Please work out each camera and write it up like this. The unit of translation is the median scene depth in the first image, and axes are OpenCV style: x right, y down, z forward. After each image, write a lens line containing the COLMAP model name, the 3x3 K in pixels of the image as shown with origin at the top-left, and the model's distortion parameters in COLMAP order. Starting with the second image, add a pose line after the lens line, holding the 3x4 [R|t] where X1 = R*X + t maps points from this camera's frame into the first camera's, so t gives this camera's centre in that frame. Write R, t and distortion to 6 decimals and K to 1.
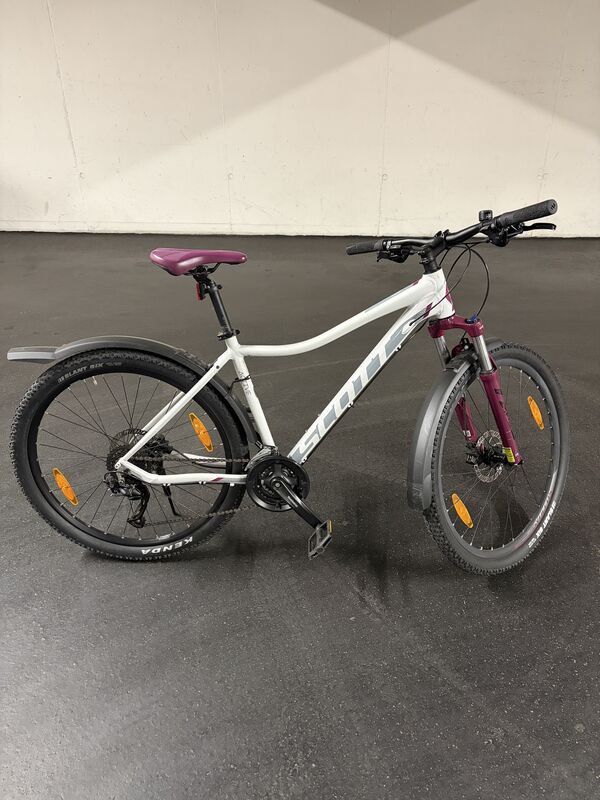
lens RADIAL K [[605.0, 0, 301.7], [0, 605.0, 397.9], [0, 0, 1]] dist [0.026695, -0.041876]
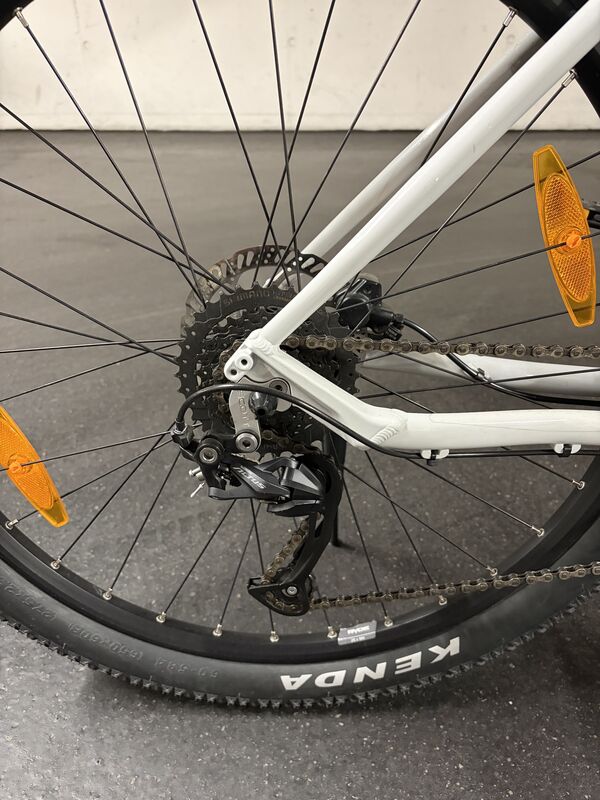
lens RADIAL K [[605.0, 0, 298.8], [0, 605.0, 401.1], [0, 0, 1]] dist [0.026695, -0.041876]
pose [[0.999897, 0.010118, -0.010158, -0.255652], [-0.009863, 0.999644, 0.024806, 0.109044], [0.010406, -0.024703, 0.999641, 0.711294]]
